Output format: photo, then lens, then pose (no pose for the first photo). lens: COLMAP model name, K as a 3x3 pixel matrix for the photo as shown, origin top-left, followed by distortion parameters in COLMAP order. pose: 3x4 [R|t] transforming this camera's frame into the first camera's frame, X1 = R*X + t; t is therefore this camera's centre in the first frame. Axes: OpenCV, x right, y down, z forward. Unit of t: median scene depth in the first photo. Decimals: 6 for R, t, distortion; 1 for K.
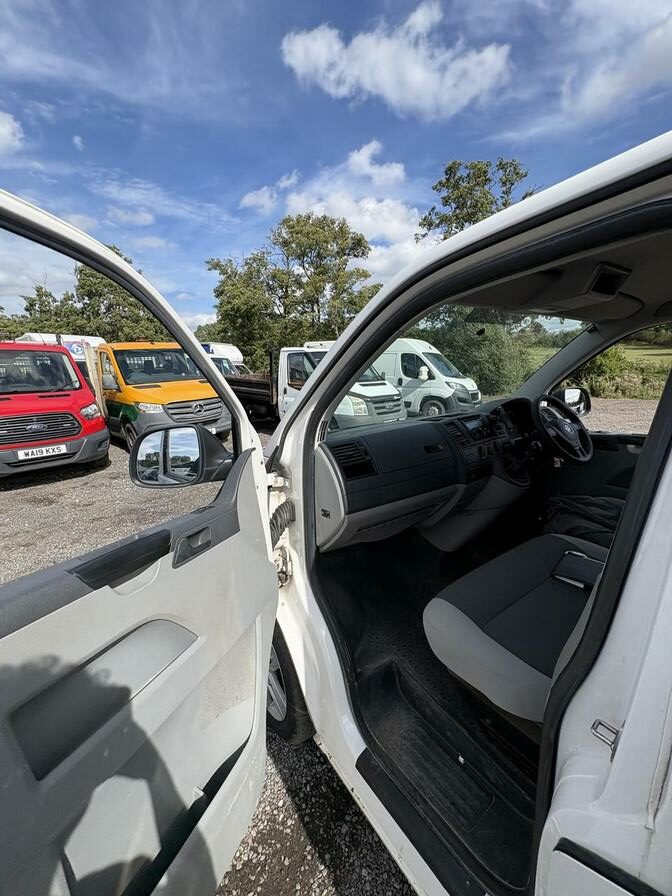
lens RADIAL K [[356.8, 0, 334.9], [0, 356.8, 449.9], [0, 0, 1]] dist [0.000533, -0.000191]
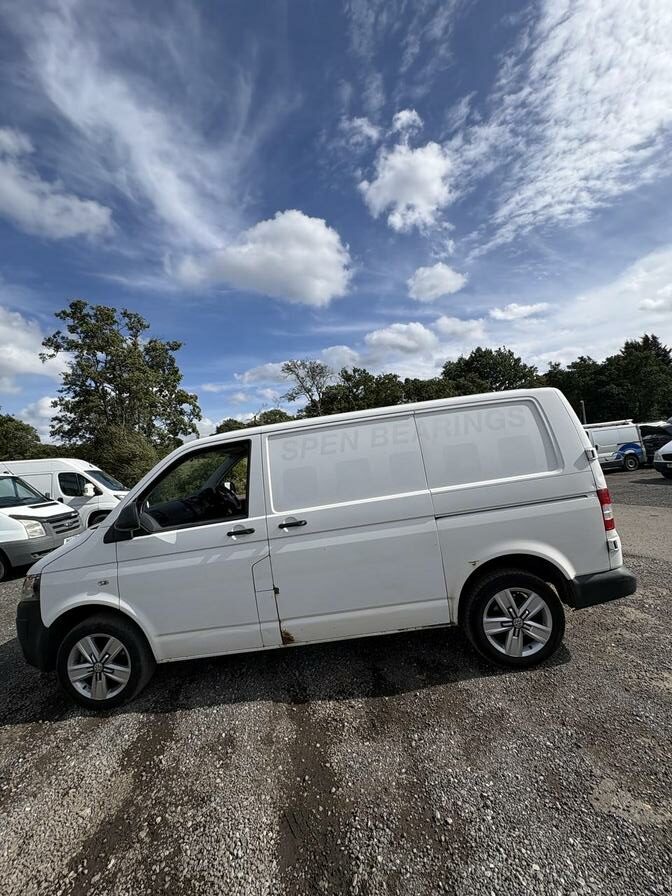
lens RADIAL K [[356.8, 0, 334.9], [0, 356.8, 449.9], [0, 0, 1]] dist [0.000533, -0.000191]
pose [[0.610474, -0.023735, 0.791680, -0.129247], [0.261557, 0.949517, -0.173223, 0.038044], [-0.747602, 0.312817, 0.585864, -0.164499]]
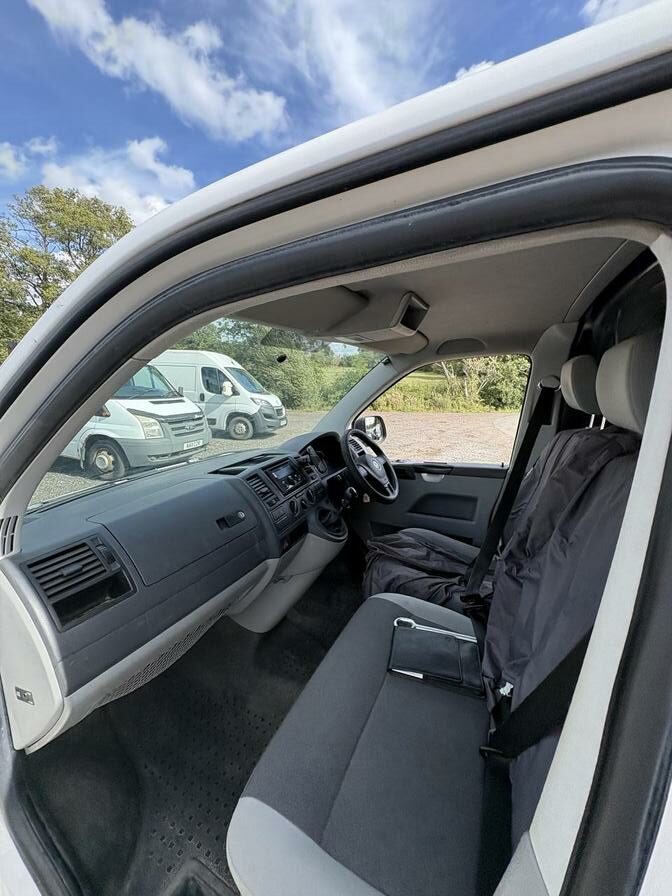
lens RADIAL K [[356.8, 0, 334.9], [0, 356.8, 449.9], [0, 0, 1]] dist [0.000533, -0.000191]
pose [[0.866538, -0.061586, 0.495298, 0.016192], [0.078586, 0.996815, -0.013544, -0.016499], [-0.492886, 0.050660, 0.868618, 0.040089]]
